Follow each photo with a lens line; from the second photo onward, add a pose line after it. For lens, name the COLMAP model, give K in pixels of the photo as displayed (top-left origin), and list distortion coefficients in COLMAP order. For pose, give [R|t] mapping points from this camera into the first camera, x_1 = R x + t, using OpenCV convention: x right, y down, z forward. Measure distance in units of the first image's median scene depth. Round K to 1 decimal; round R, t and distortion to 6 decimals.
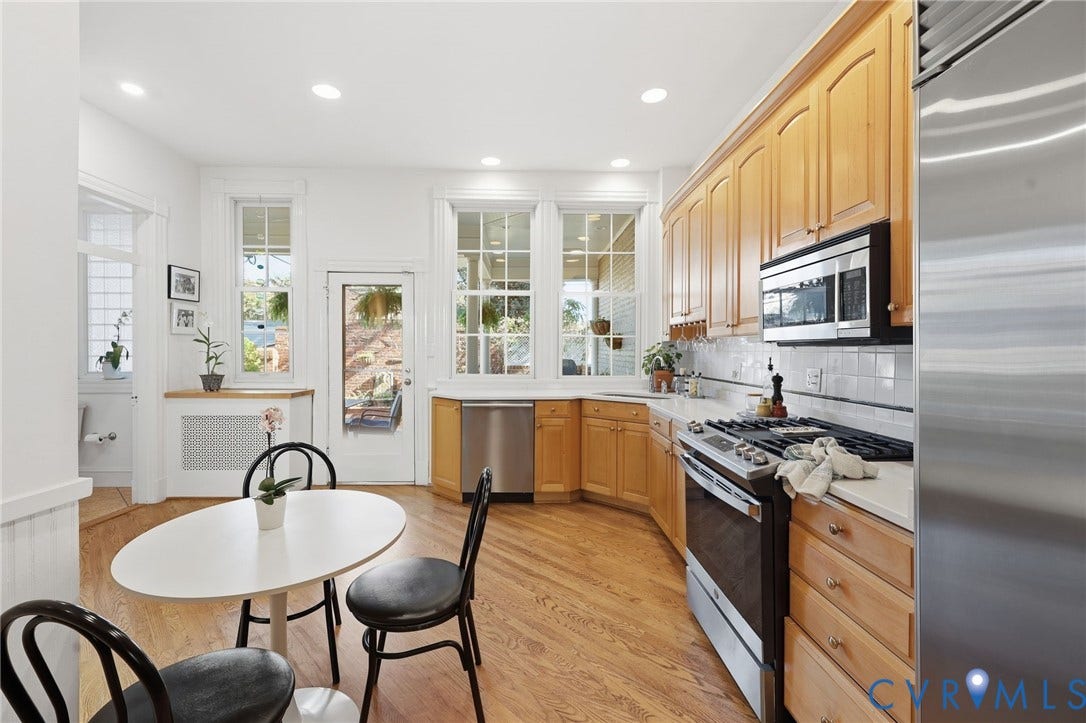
lens RADIAL K [[470.7, 0, 542.3], [0, 470.7, 349.8], [0, 0, 1]] dist [0.028837, 0.000060]
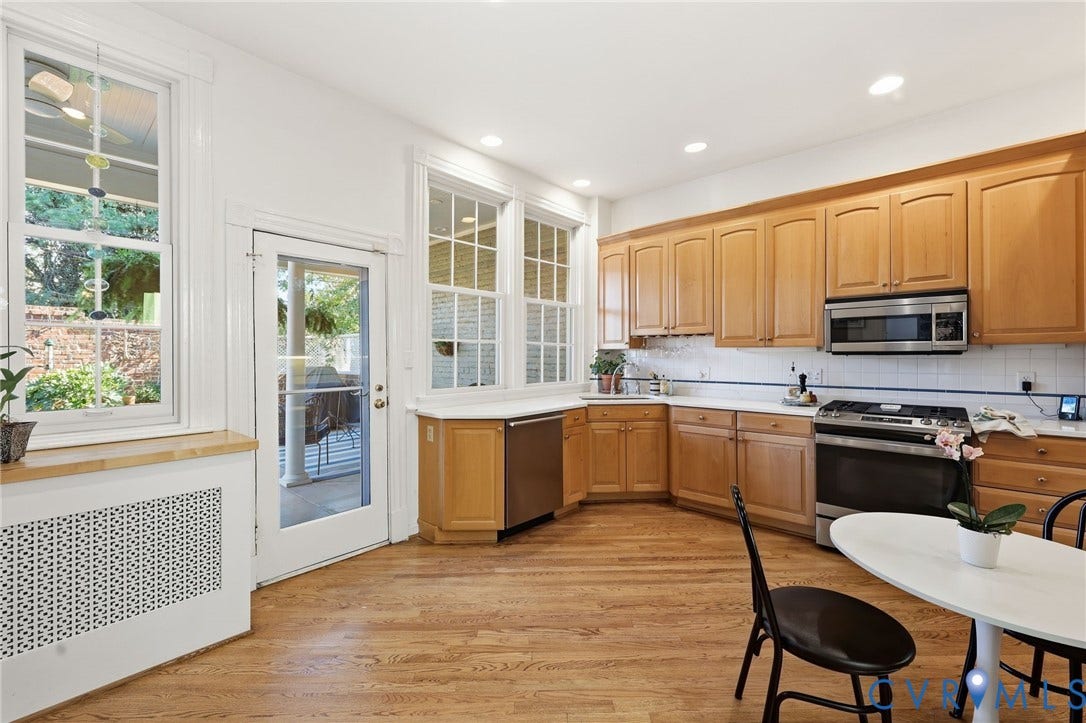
lens RADIAL K [[443.0, 0, 540.8], [0, 443.0, 353.5], [0, 0, 1]] dist [-0.001196, -0.000001]
pose [[0.698027, -0.001149, 0.716071, -0.850768], [0.003356, 0.999993, -0.001667, -0.008889], [-0.716064, 0.003566, 0.698026, 0.500568]]
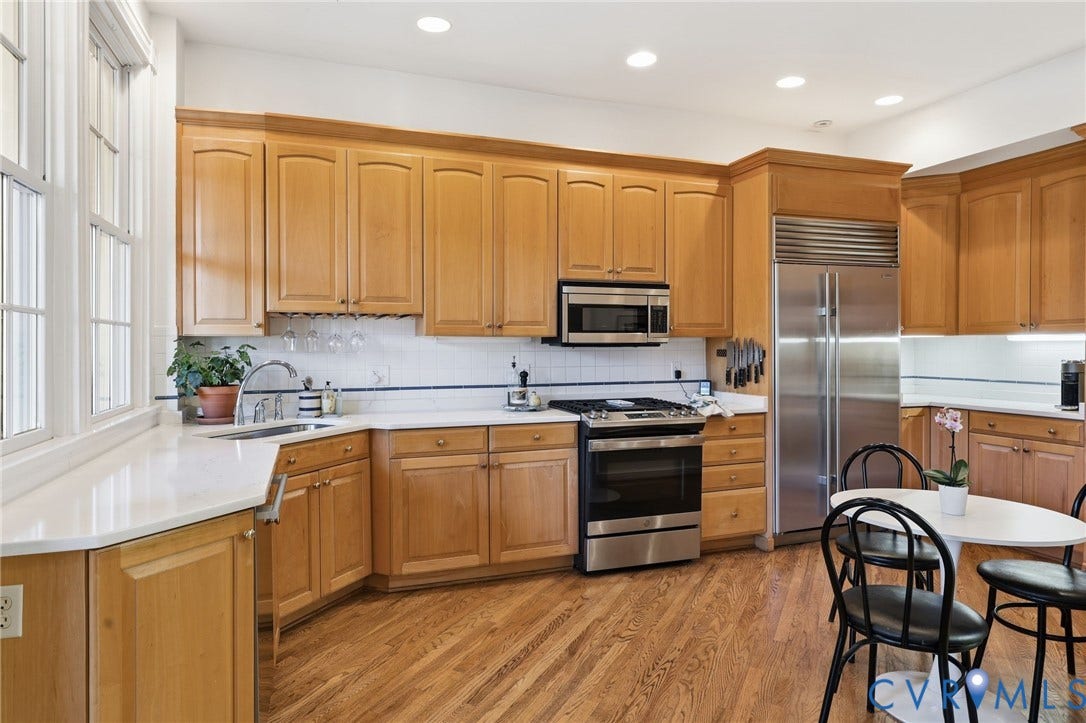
lens RADIAL K [[649.0, 0, 541.9], [0, 649.0, 349.8], [0, 0, 1]] dist [0.009226, 0.001070]
pose [[-0.307961, -0.011253, 0.951332, -0.841844], [0.000209, 0.999929, 0.011896, -0.014489], [-0.951399, 0.003862, -0.307937, 1.167875]]
